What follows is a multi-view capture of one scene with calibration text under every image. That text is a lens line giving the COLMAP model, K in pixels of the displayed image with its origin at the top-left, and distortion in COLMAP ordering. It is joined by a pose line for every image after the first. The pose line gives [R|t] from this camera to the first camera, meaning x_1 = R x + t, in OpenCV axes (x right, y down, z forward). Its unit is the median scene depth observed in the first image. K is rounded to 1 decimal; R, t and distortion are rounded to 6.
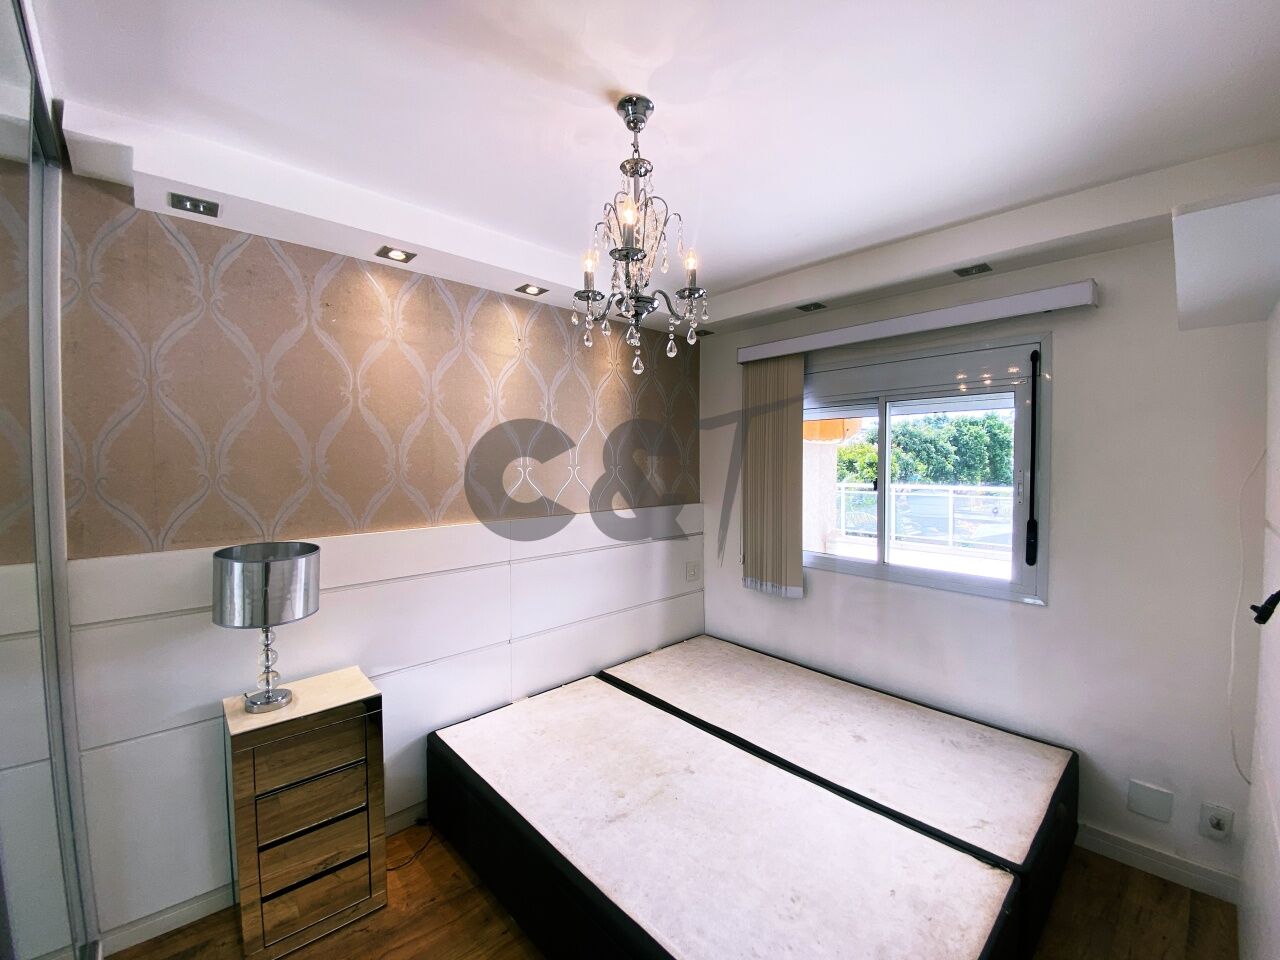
lens RADIAL K [[519.1, 0, 640.2], [0, 519.1, 476.9], [0, 0, 1]] dist [0.017764, -0.018932]
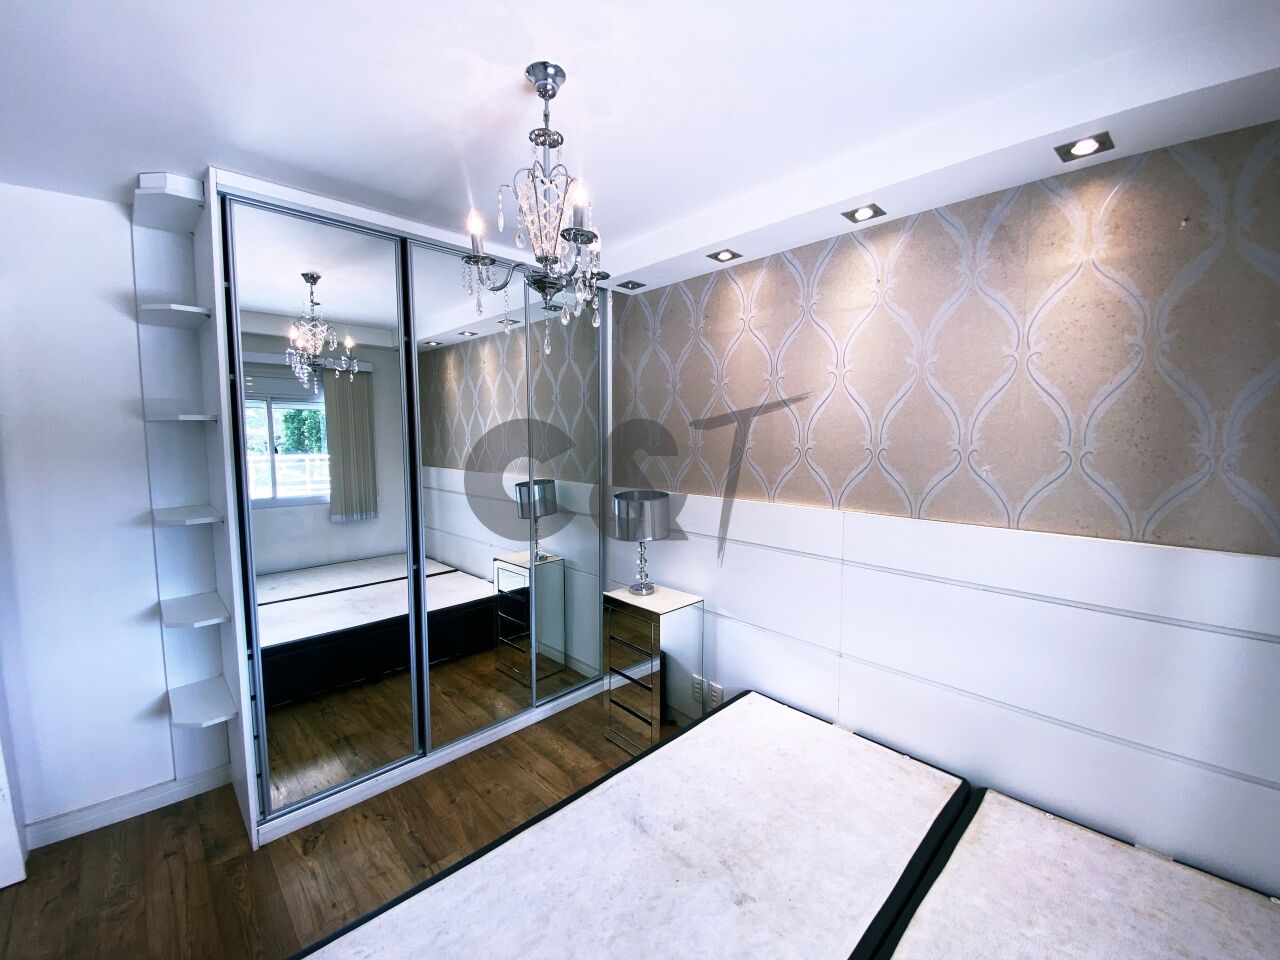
lens RADIAL K [[526.7, 0, 640.0], [0, 526.7, 480.0], [0, 0, 1]] dist [0.055716, -0.028949]
pose [[0.016633, 0.088112, -0.995972, 0.607641], [-0.028680, 0.995742, 0.087613, -0.032125], [0.999450, 0.027107, 0.019089, 0.682407]]
